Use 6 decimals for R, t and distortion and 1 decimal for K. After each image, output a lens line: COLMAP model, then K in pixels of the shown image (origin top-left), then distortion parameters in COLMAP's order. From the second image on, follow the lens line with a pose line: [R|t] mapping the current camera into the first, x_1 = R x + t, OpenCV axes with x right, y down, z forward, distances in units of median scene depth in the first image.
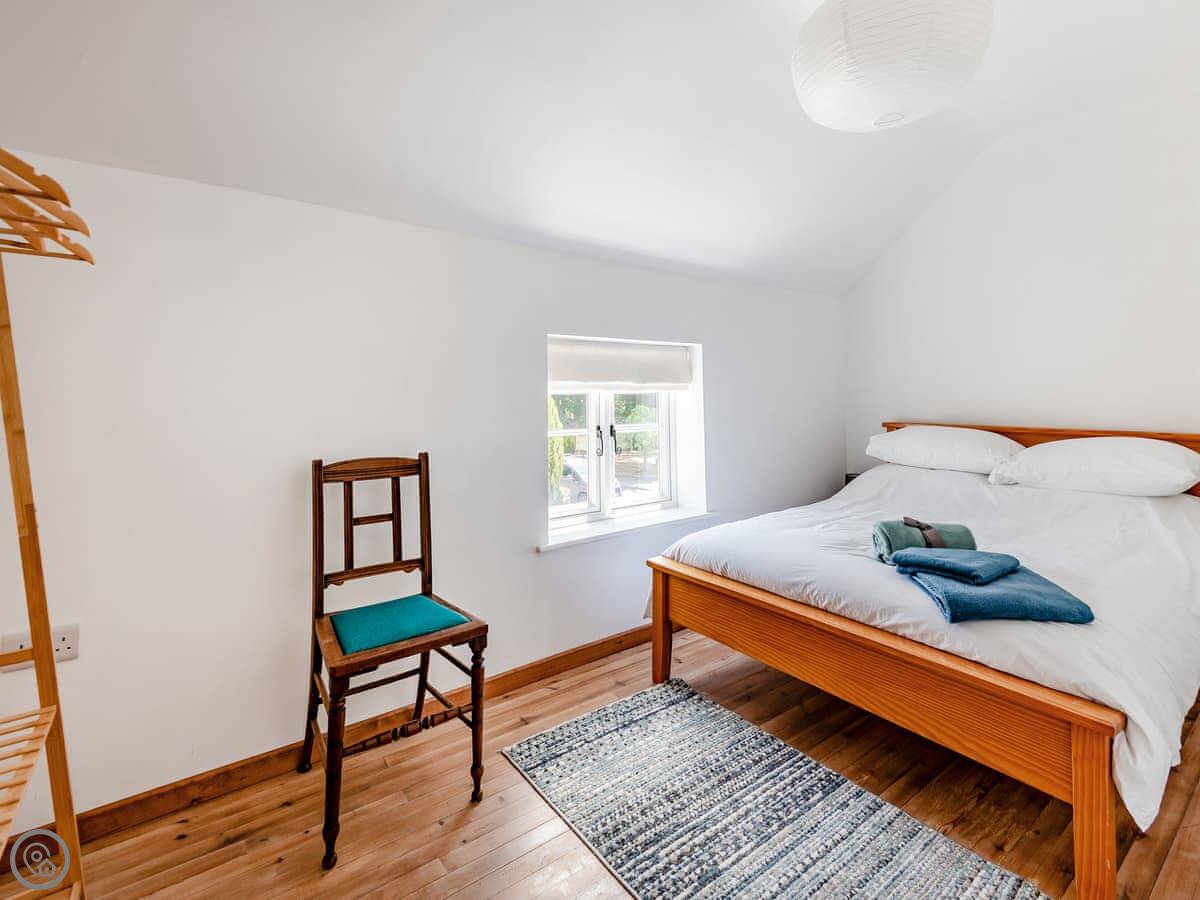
lens RADIAL K [[581.1, 0, 608.0], [0, 581.1, 411.5], [0, 0, 1]] dist [-0.000401, -0.000851]
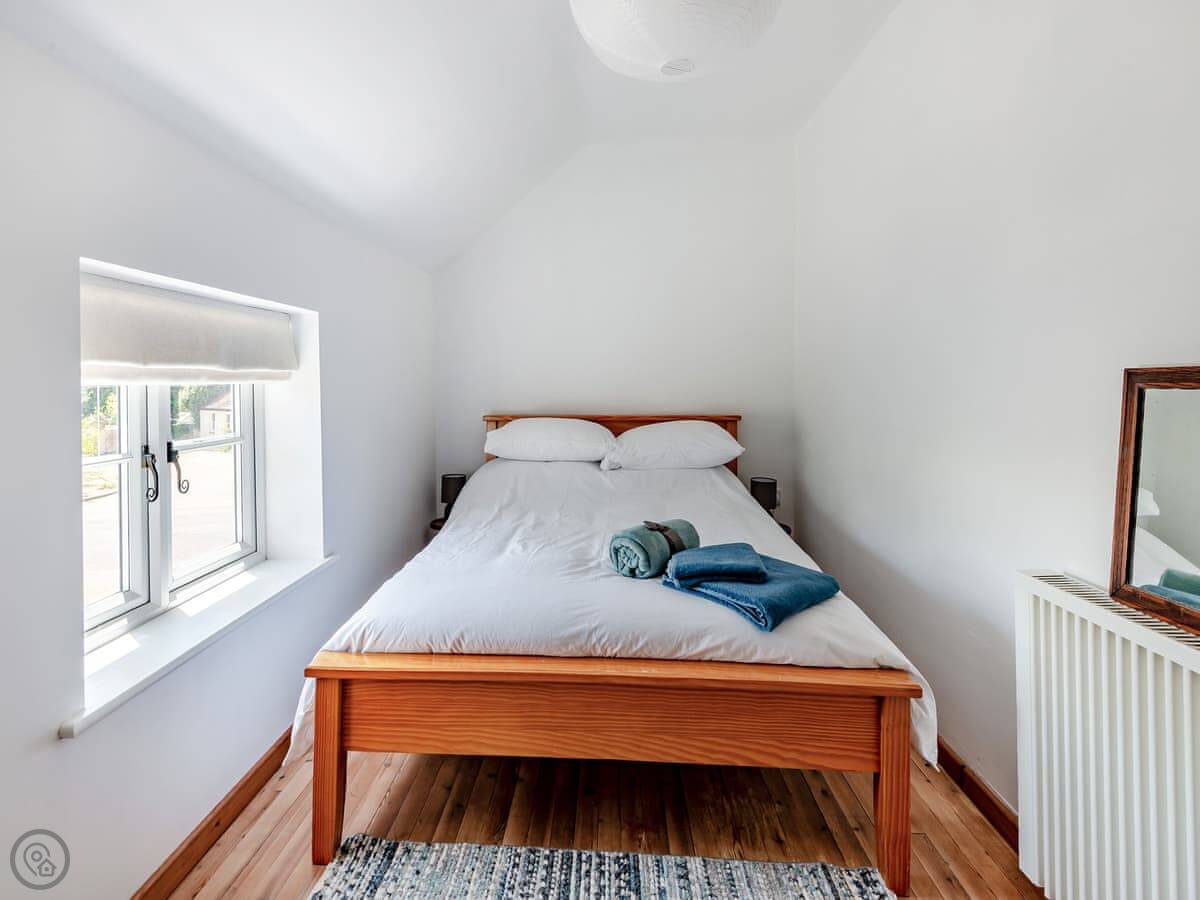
lens RADIAL K [[594.6, 0, 599.1], [0, 594.6, 405.0], [0, 0, 1]] dist [0.040599, -0.023286]
pose [[0.648169, -0.027876, 0.760986, -0.219124], [0.024024, 0.999581, 0.016154, -0.015819], [-0.761117, 0.007811, 0.648567, 0.410173]]
